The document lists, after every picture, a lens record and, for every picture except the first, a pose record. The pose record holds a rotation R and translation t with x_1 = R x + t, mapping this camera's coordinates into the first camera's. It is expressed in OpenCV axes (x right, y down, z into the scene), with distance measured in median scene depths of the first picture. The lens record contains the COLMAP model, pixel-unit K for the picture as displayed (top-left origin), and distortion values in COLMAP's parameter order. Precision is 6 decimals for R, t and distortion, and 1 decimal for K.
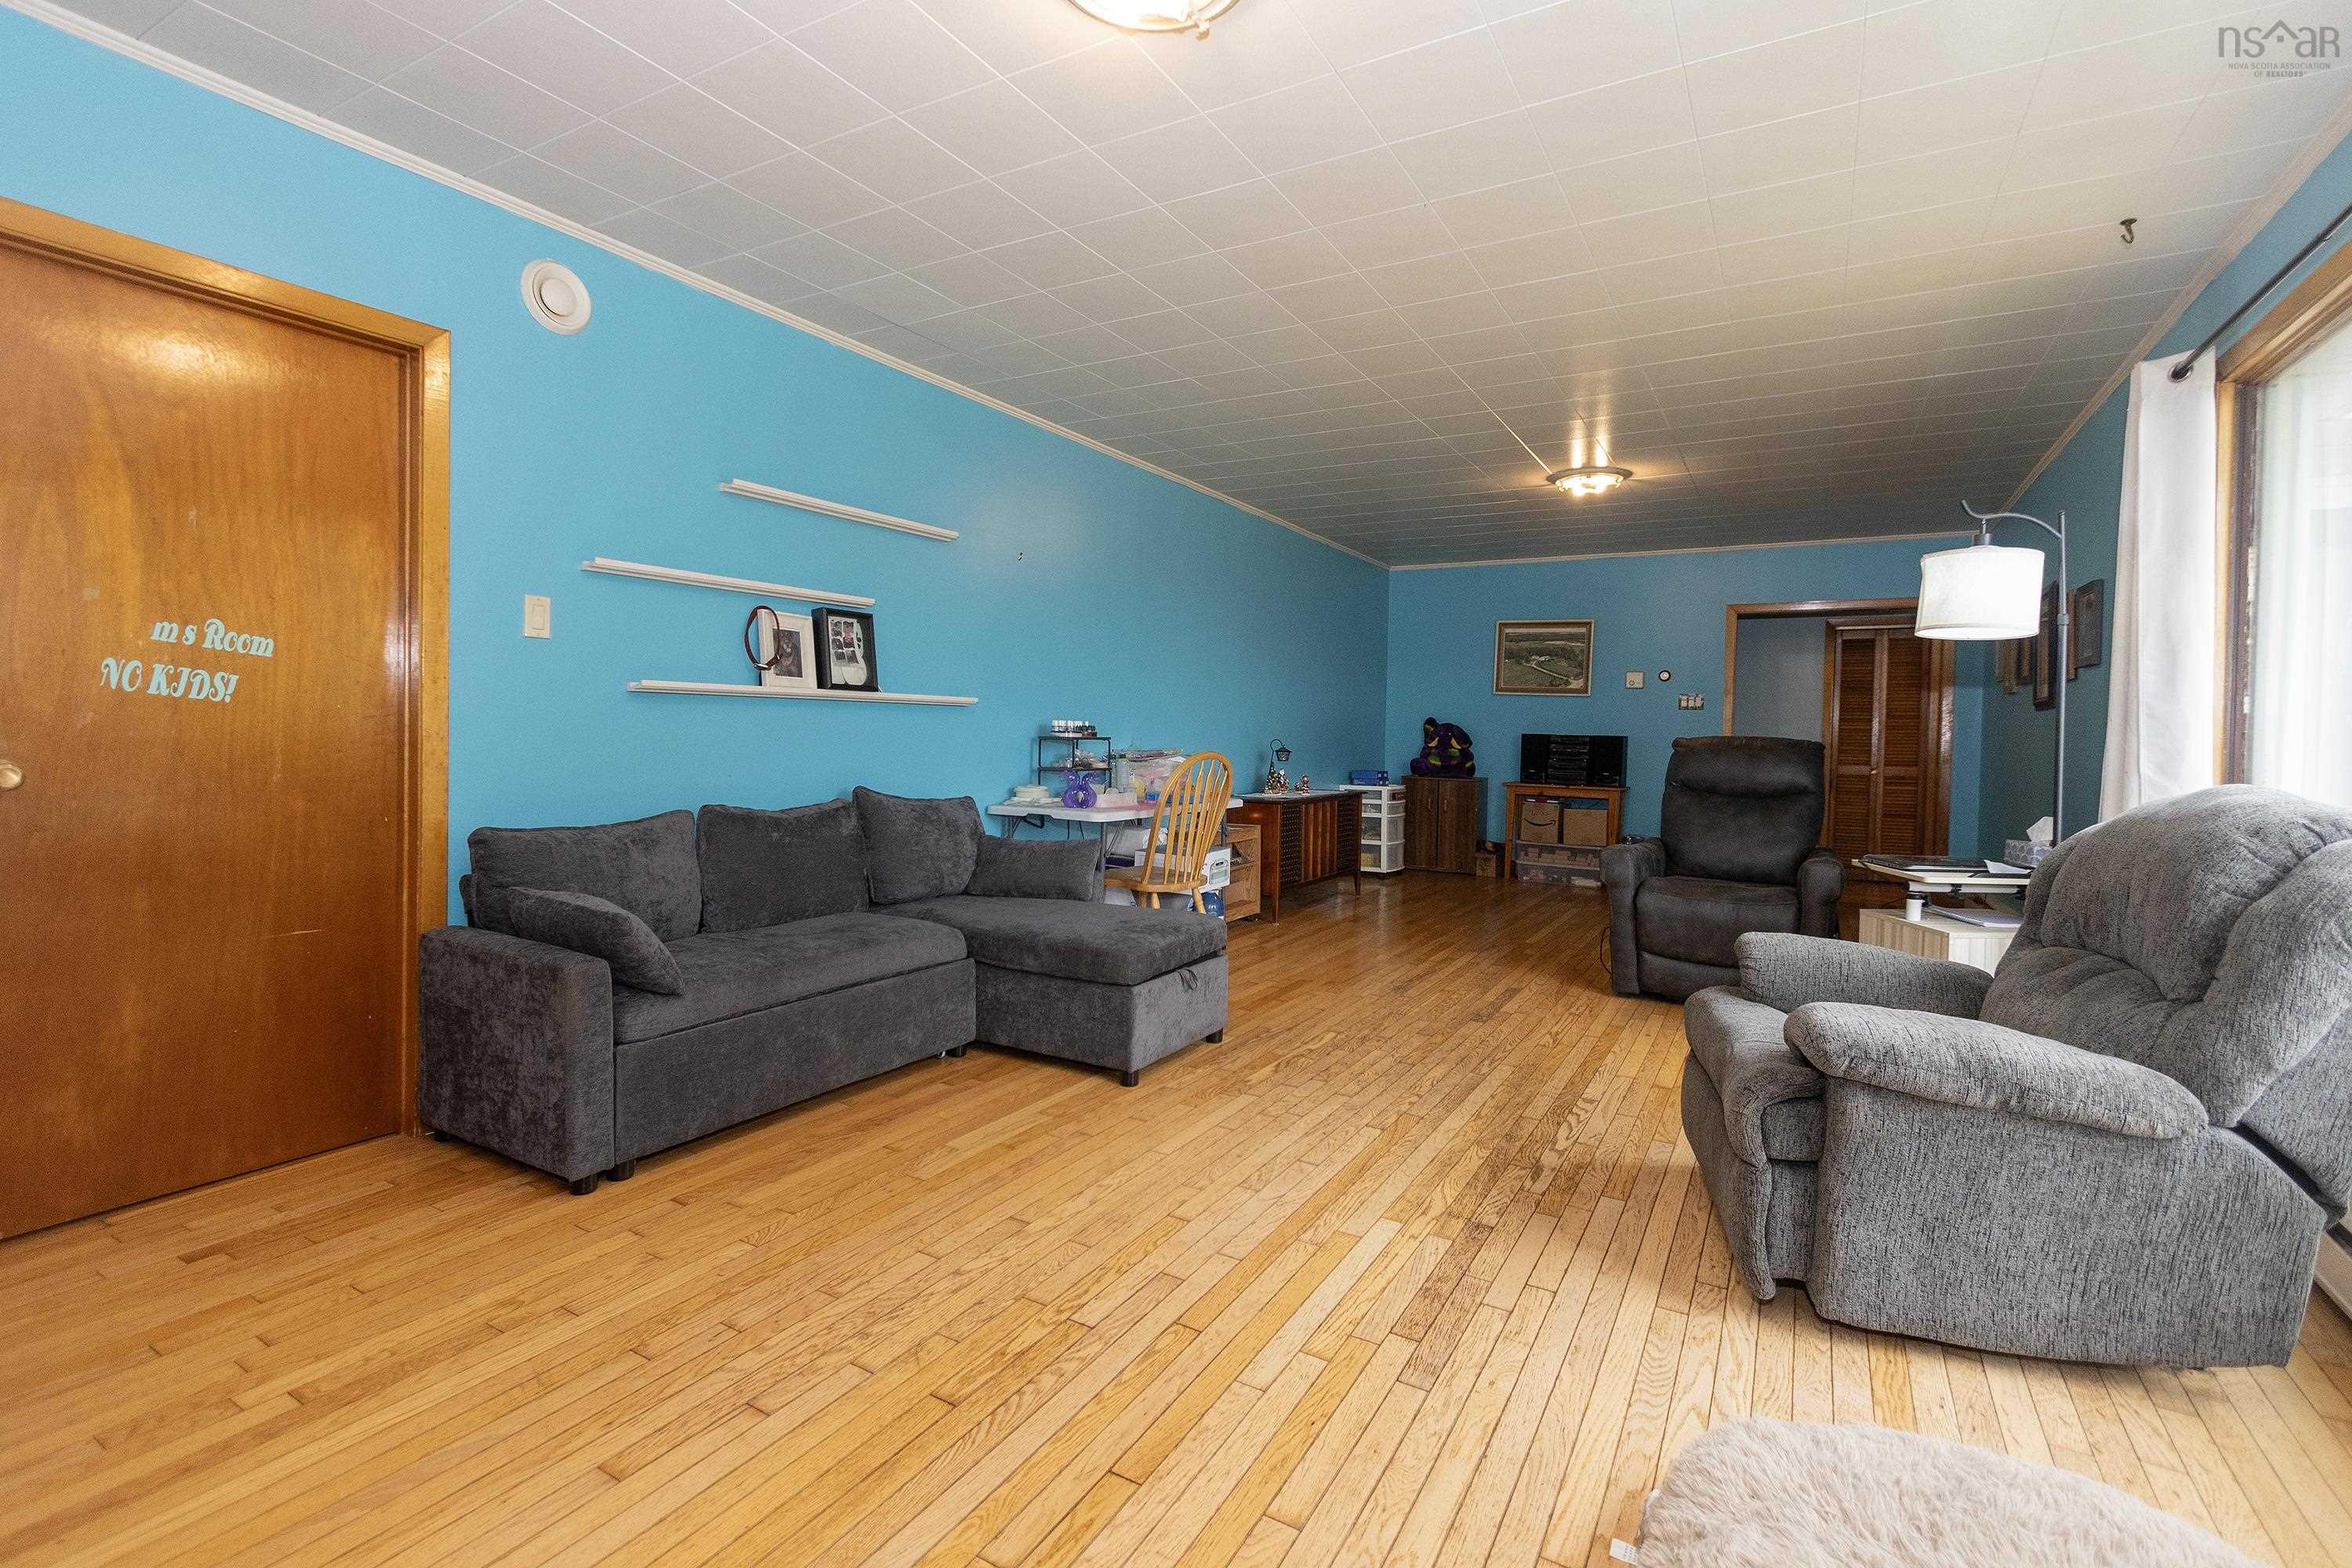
lens RADIAL K [[1068.6, 0, 1237.3], [0, 1068.6, 762.9], [0, 0, 1]] dist [-0.002915, -0.000503]
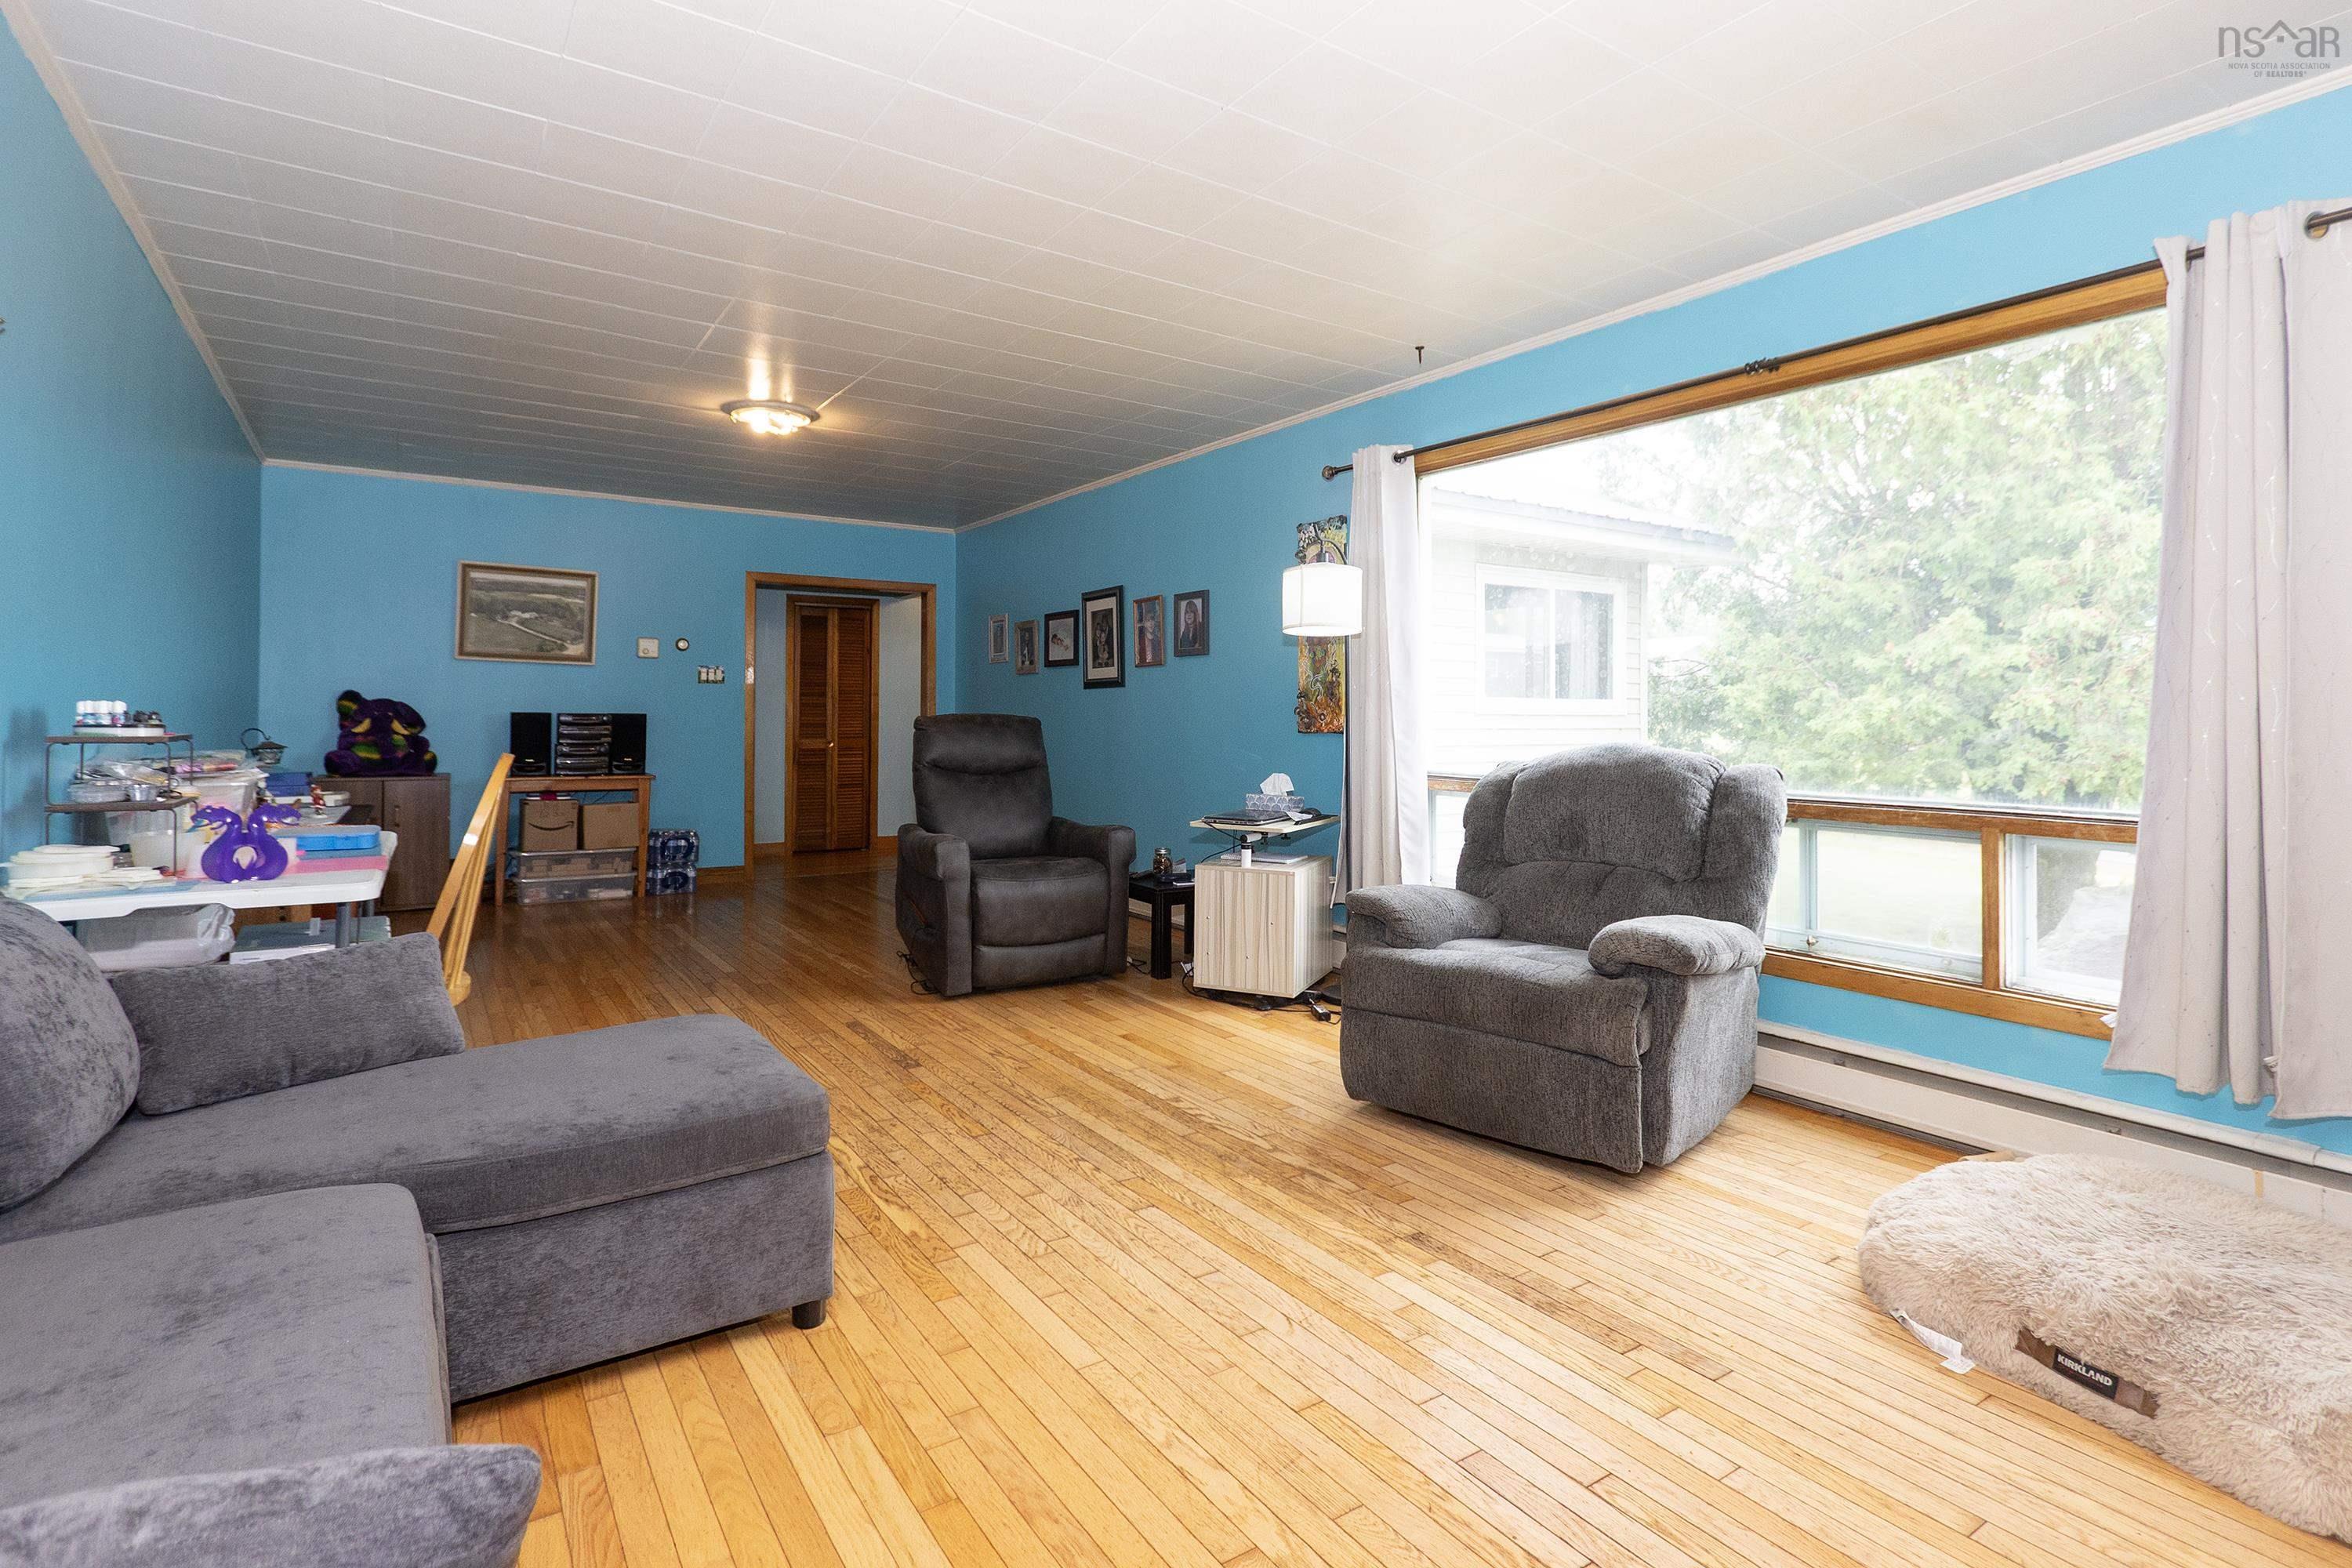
lens RADIAL K [[1120.4, 0, 1167.7], [0, 1120.4, 709.0], [0, 0, 1]] dist [0.001676, -0.000518]
pose [[0.466600, -0.011057, 0.884399, -0.550817], [0.032367, 0.999466, -0.004581, -0.027191], [-0.883876, 0.030763, 0.466708, 0.526334]]
